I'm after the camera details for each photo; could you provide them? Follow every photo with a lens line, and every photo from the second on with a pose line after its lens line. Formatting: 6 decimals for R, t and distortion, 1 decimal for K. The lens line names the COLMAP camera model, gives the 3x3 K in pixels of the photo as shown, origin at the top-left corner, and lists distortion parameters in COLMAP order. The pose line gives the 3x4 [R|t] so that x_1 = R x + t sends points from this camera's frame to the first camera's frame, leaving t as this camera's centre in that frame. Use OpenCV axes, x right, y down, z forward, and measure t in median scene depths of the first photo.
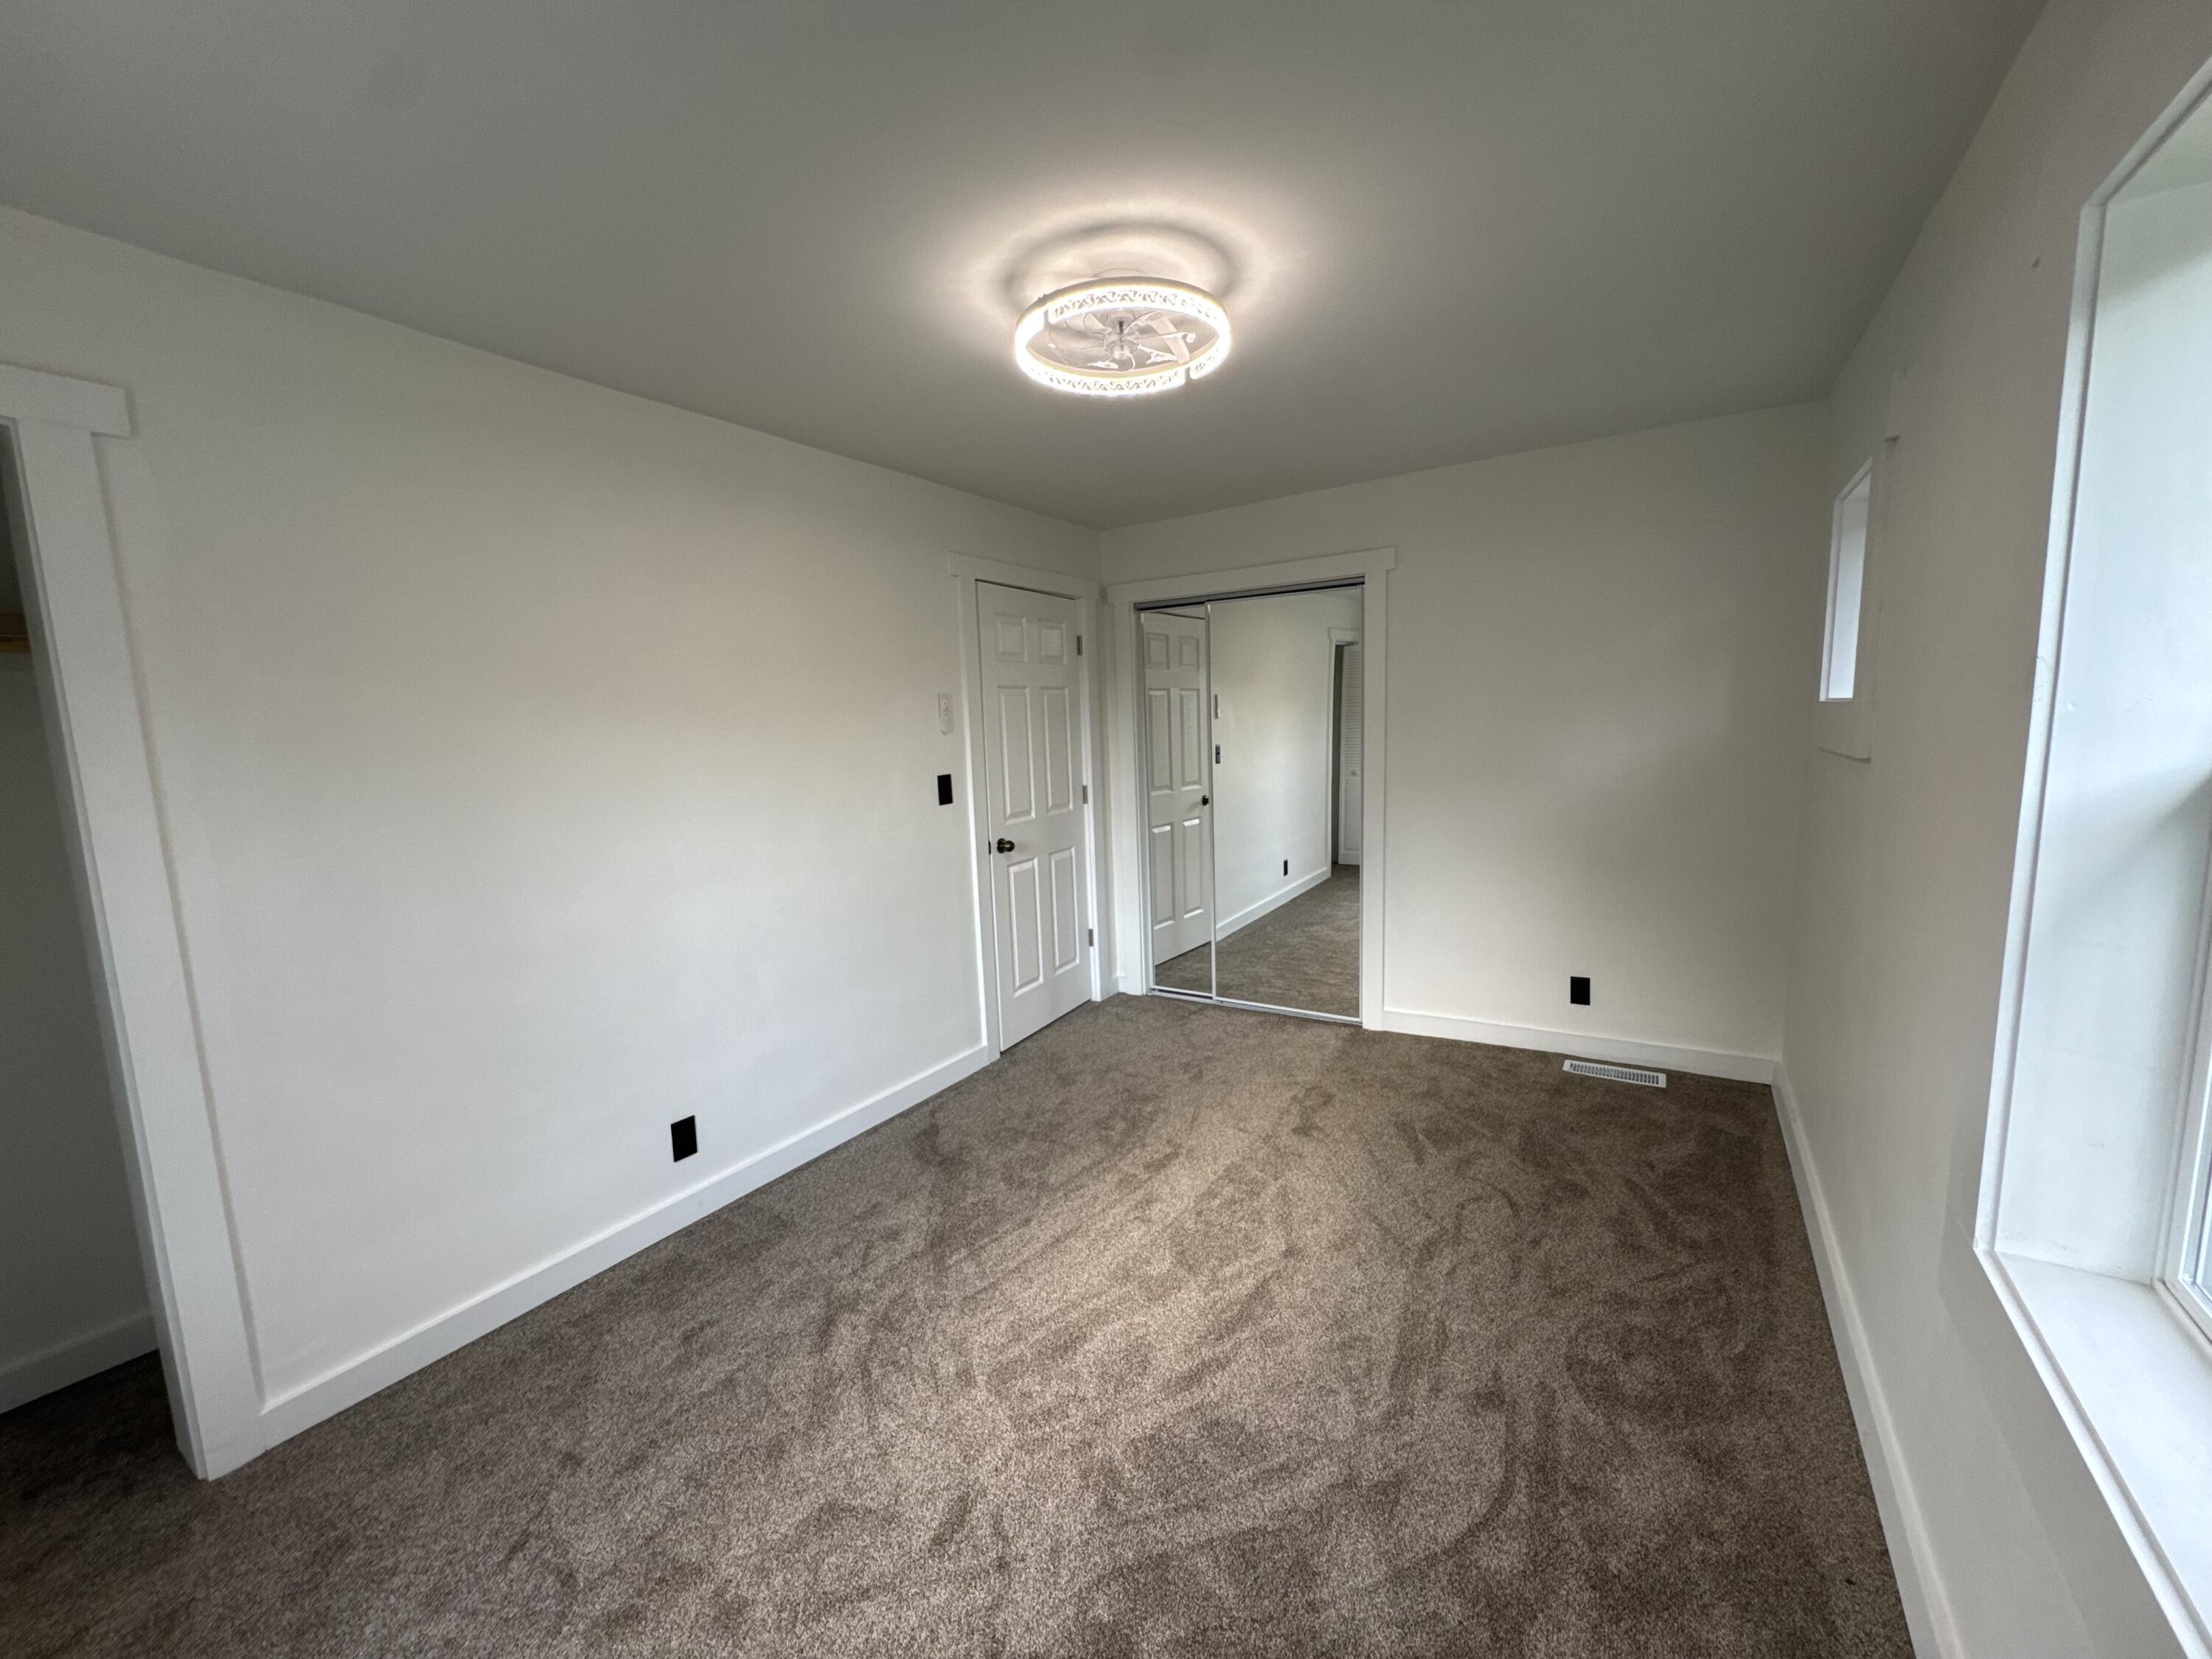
lens RADIAL K [[889.4, 0, 1105.4], [0, 889.4, 824.1], [0, 0, 1]] dist [-0.003264, 0.000028]
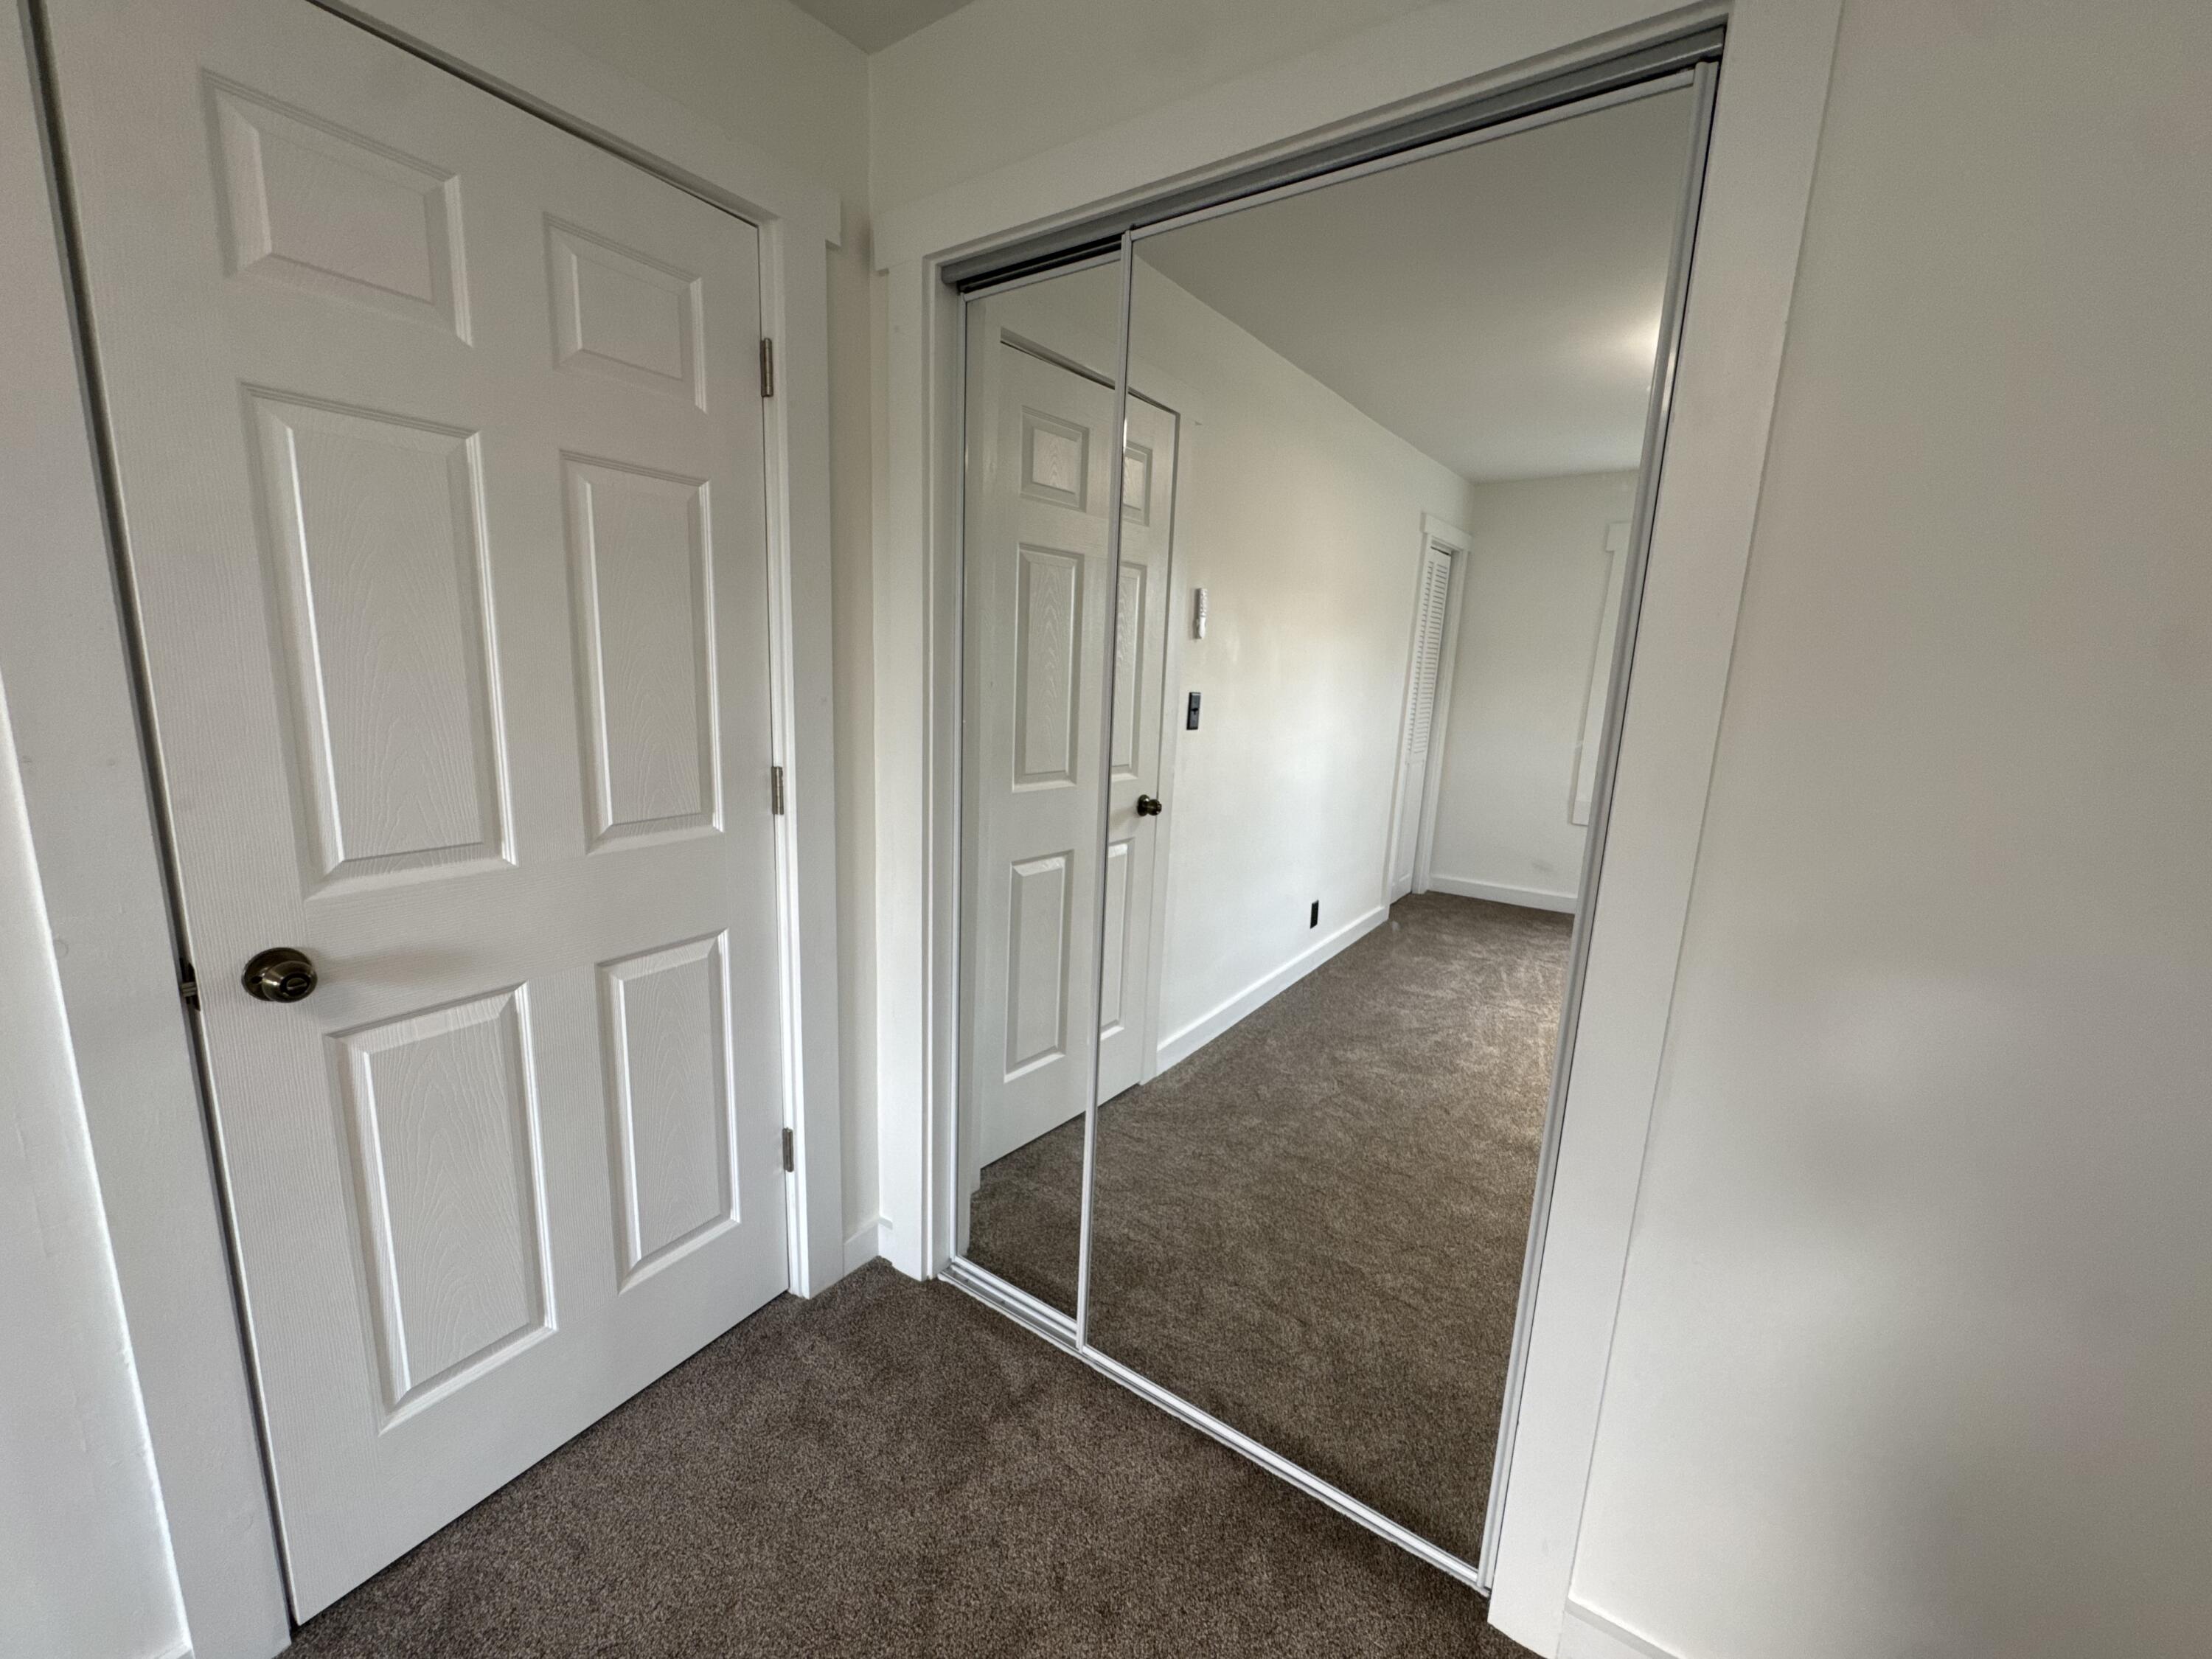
lens RADIAL K [[889.4, 0, 1098.8], [0, 889.4, 839.4], [0, 0, 1]] dist [-0.003264, 0.000028]
pose [[0.995563, 0.079857, -0.049777, 0.130249], [-0.076053, 0.994344, 0.074129, -0.049872], [0.055415, -0.070014, 0.996006, 0.623230]]
